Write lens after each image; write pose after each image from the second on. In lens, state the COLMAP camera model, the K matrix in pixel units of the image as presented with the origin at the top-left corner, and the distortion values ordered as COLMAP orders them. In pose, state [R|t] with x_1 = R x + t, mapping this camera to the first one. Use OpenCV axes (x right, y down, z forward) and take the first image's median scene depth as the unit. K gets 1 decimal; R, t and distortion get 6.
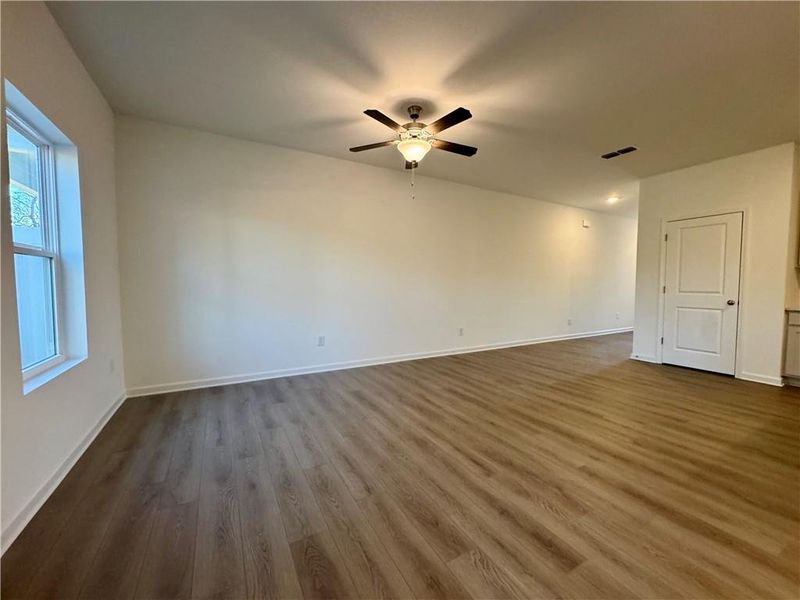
lens RADIAL K [[318.4, 0, 398.1], [0, 318.4, 298.1], [0, 0, 1]] dist [-0.001713, 0.000407]
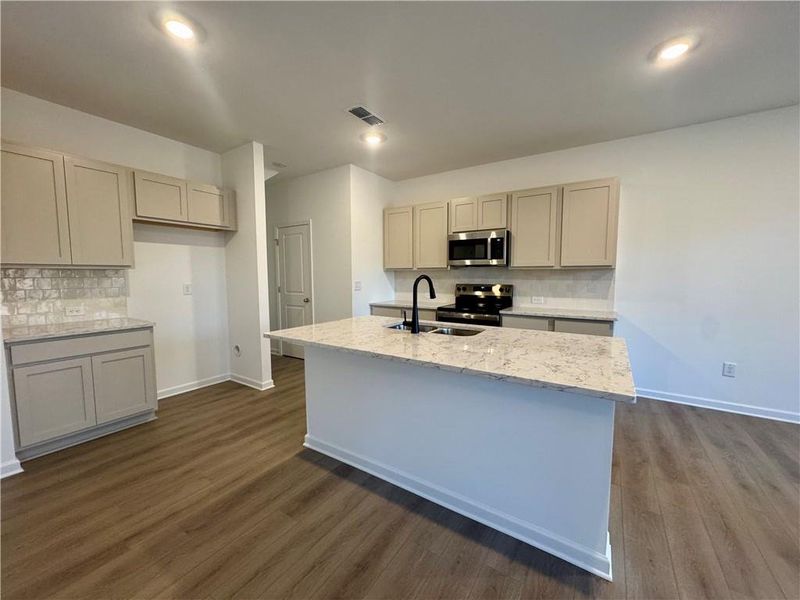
lens RADIAL K [[318.4, 0, 398.9], [0, 318.4, 298.7], [0, 0, 1]] dist [-0.001713, 0.000407]
pose [[-0.458490, -0.074347, 0.885584, 0.399722], [0.041516, 0.993615, 0.104911, -0.073573], [-0.887729, 0.084866, -0.452476, 0.636008]]
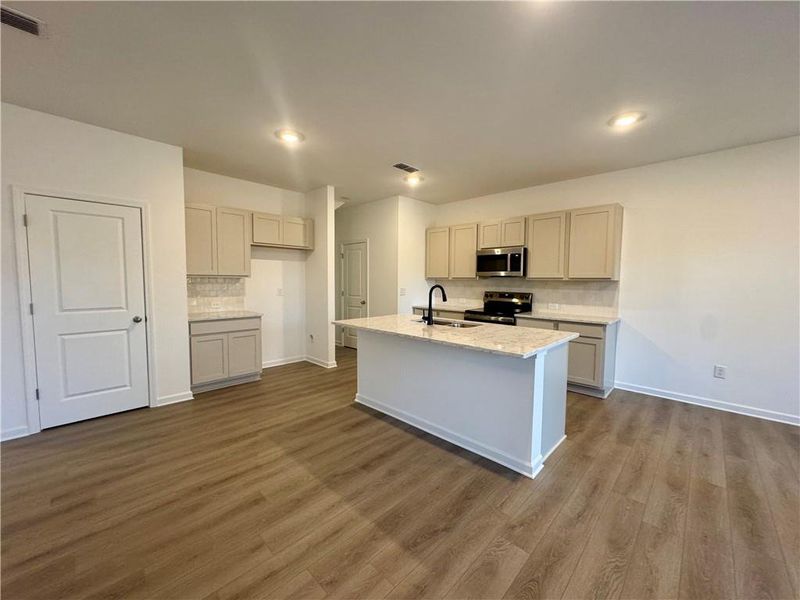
lens RADIAL K [[318.4, 0, 398.9], [0, 318.4, 298.6], [0, 0, 1]] dist [-0.001713, 0.000407]
pose [[-0.283026, -0.065653, 0.956863, 0.104739], [0.035757, 0.996239, 0.078931, -0.088402], [-0.958445, 0.056554, -0.279614, 0.663870]]
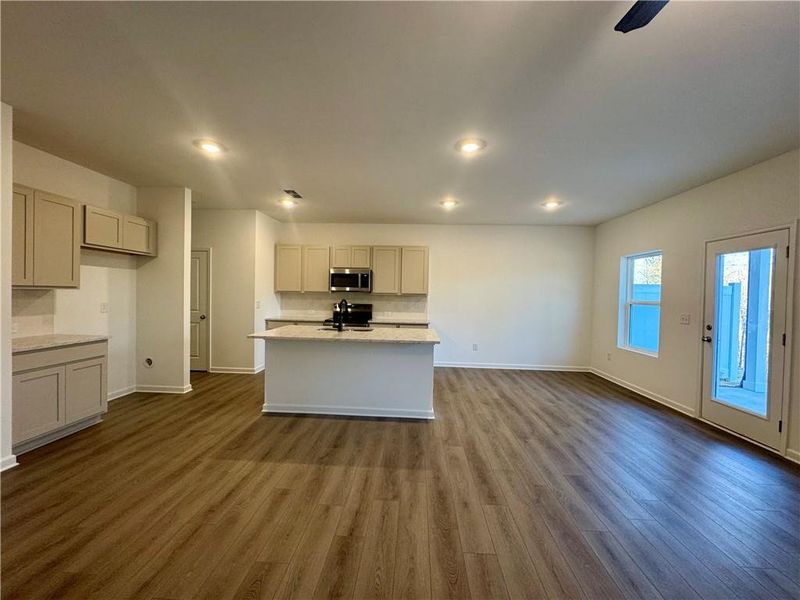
lens RADIAL K [[318.4, 0, 399.9], [0, 318.4, 298.6], [0, 0, 1]] dist [-0.001713, 0.000407]
pose [[-0.845129, -0.031594, 0.533628, 0.165997], [-0.000210, 0.998271, 0.058772, -0.120219], [-0.534562, 0.049558, -0.843675, 1.146369]]
